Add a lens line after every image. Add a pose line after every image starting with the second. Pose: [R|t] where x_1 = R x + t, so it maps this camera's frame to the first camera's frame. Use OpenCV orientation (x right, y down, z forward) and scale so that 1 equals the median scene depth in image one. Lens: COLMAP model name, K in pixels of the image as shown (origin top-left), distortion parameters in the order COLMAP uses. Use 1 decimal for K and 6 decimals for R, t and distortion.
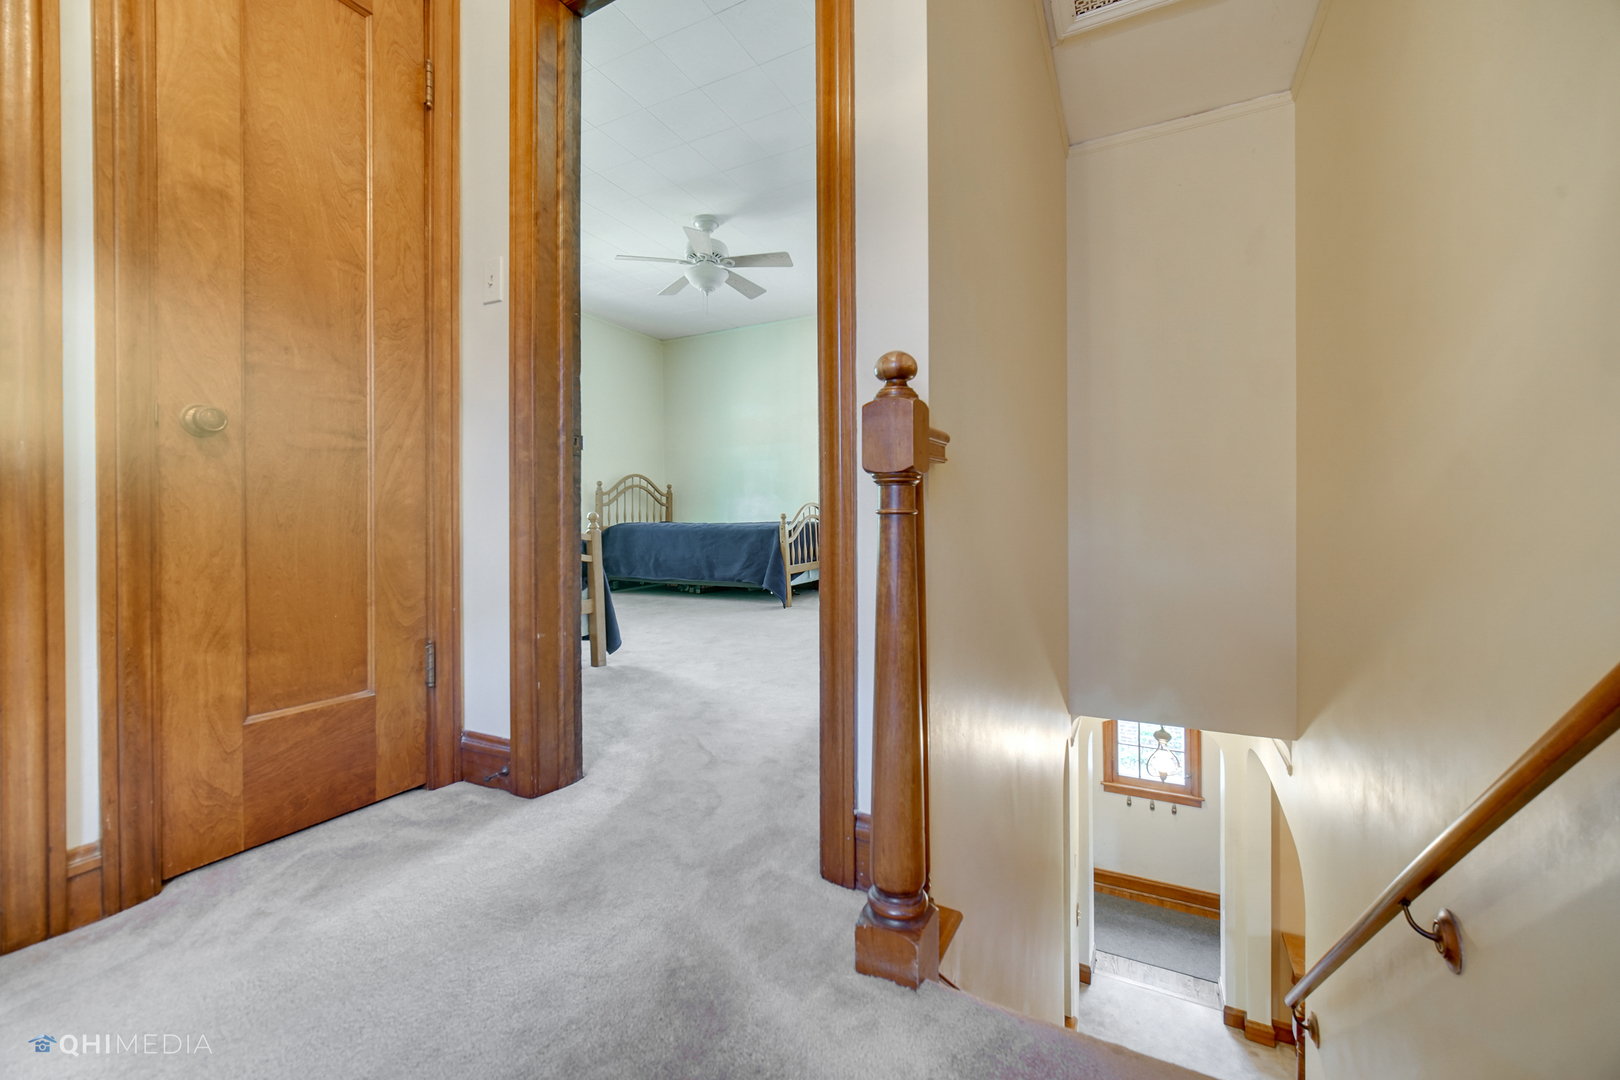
lens RADIAL K [[643.8, 0, 808.4], [0, 643.8, 534.9], [0, 0, 1]] dist [-0.000717, 0.000191]
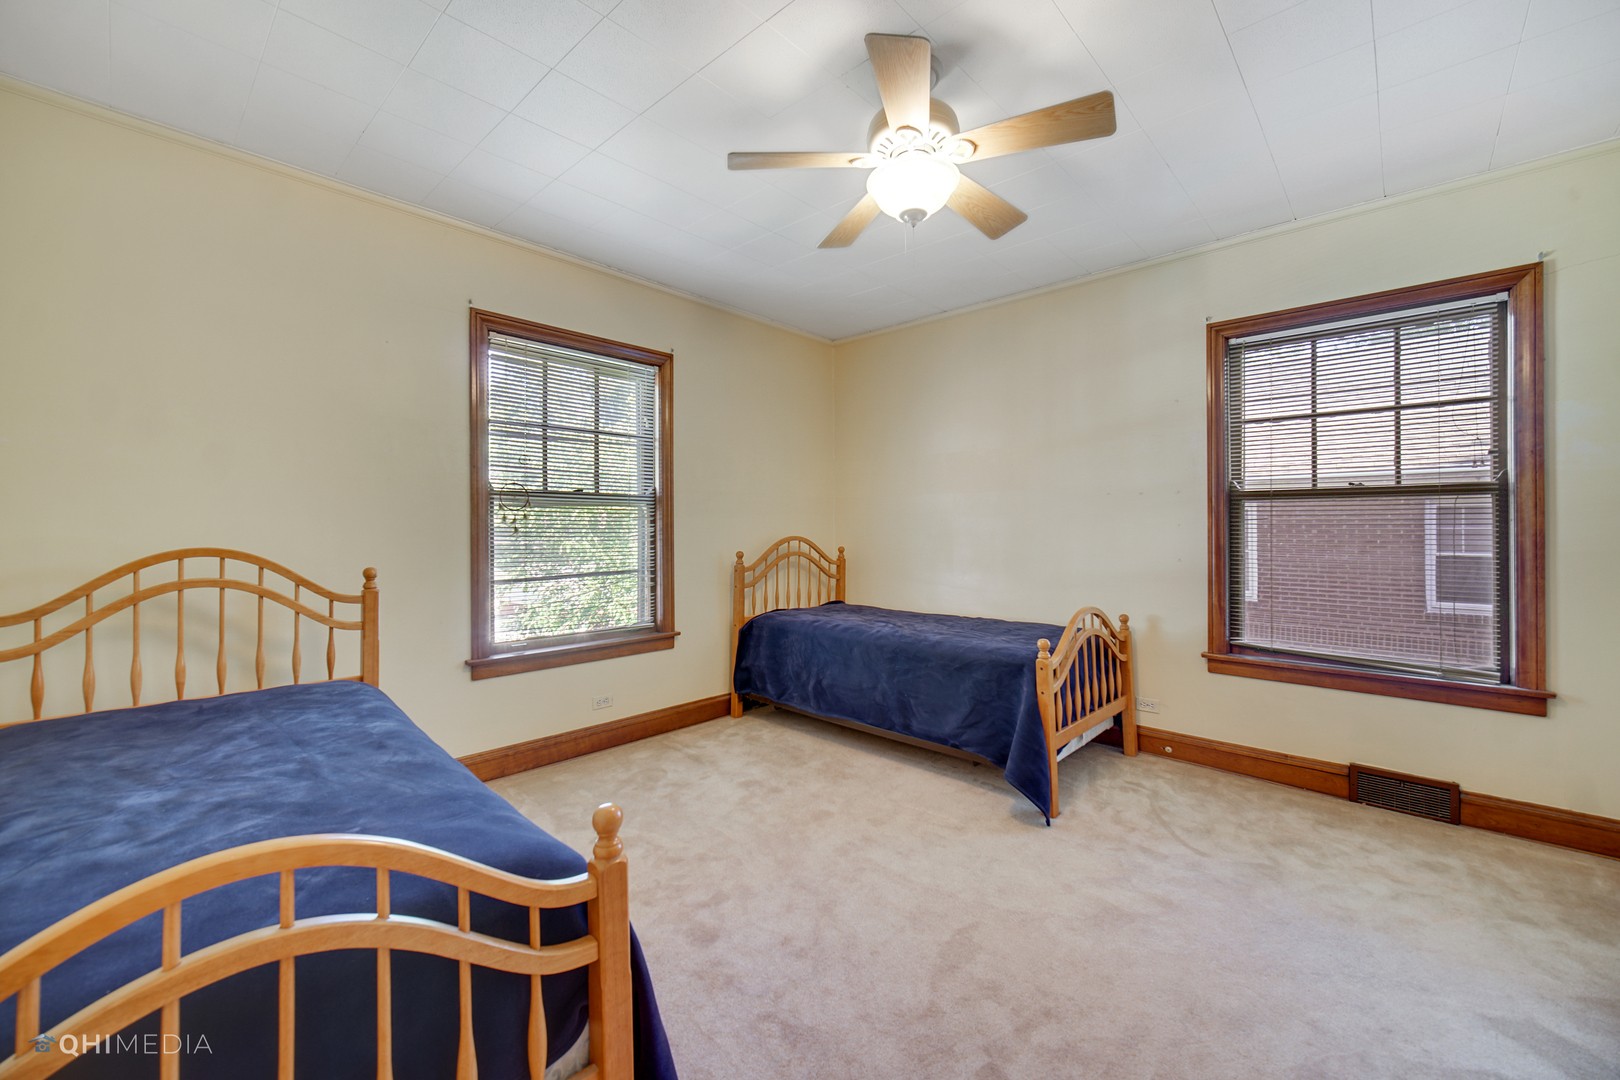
lens RADIAL K [[643.8, 0, 809.8], [0, 643.8, 534.5], [0, 0, 1]] dist [-0.000717, 0.000191]
pose [[0.963699, 0.008285, -0.266863, -0.070653], [-0.010786, 0.999911, -0.007908, -0.095932], [0.266774, 0.010499, 0.963702, 0.358091]]
